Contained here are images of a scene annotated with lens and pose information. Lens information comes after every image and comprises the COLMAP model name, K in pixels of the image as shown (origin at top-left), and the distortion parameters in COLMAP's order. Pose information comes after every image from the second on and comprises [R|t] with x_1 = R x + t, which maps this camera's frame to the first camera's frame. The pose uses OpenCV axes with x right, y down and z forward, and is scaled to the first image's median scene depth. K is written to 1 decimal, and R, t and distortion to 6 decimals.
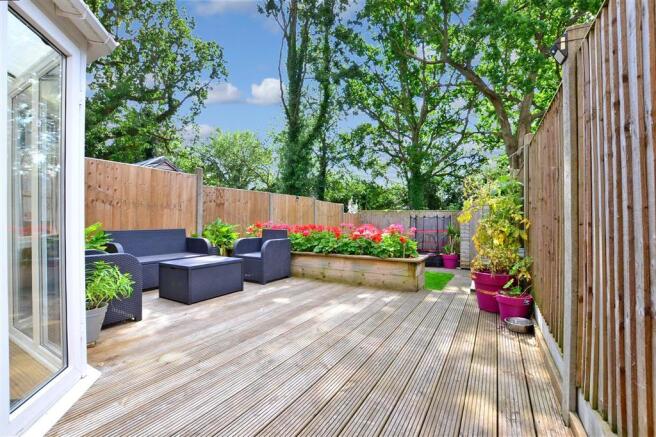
lens RADIAL K [[296.7, 0, 330.4], [0, 296.7, 218.2], [0, 0, 1]] dist [-0.002416, -0.000341]
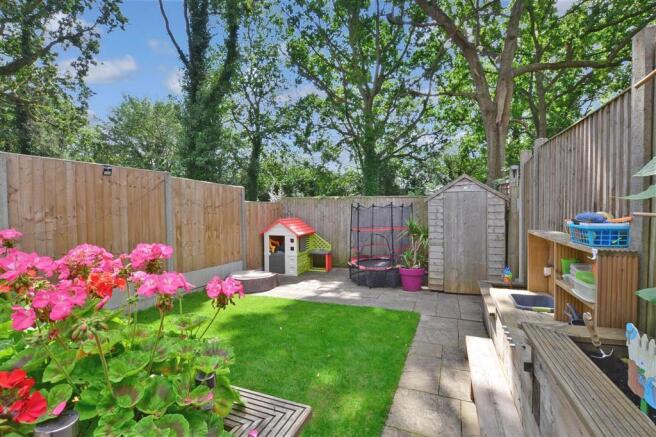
lens RADIAL K [[296.7, 0, 325.5], [0, 296.7, 219.8], [0, 0, 1]] dist [-0.002416, -0.000341]
pose [[0.993868, -0.017845, 0.109121, 0.065076], [0.013876, 0.999218, 0.037024, 0.000143], [-0.109696, -0.035282, 0.993339, 0.167977]]
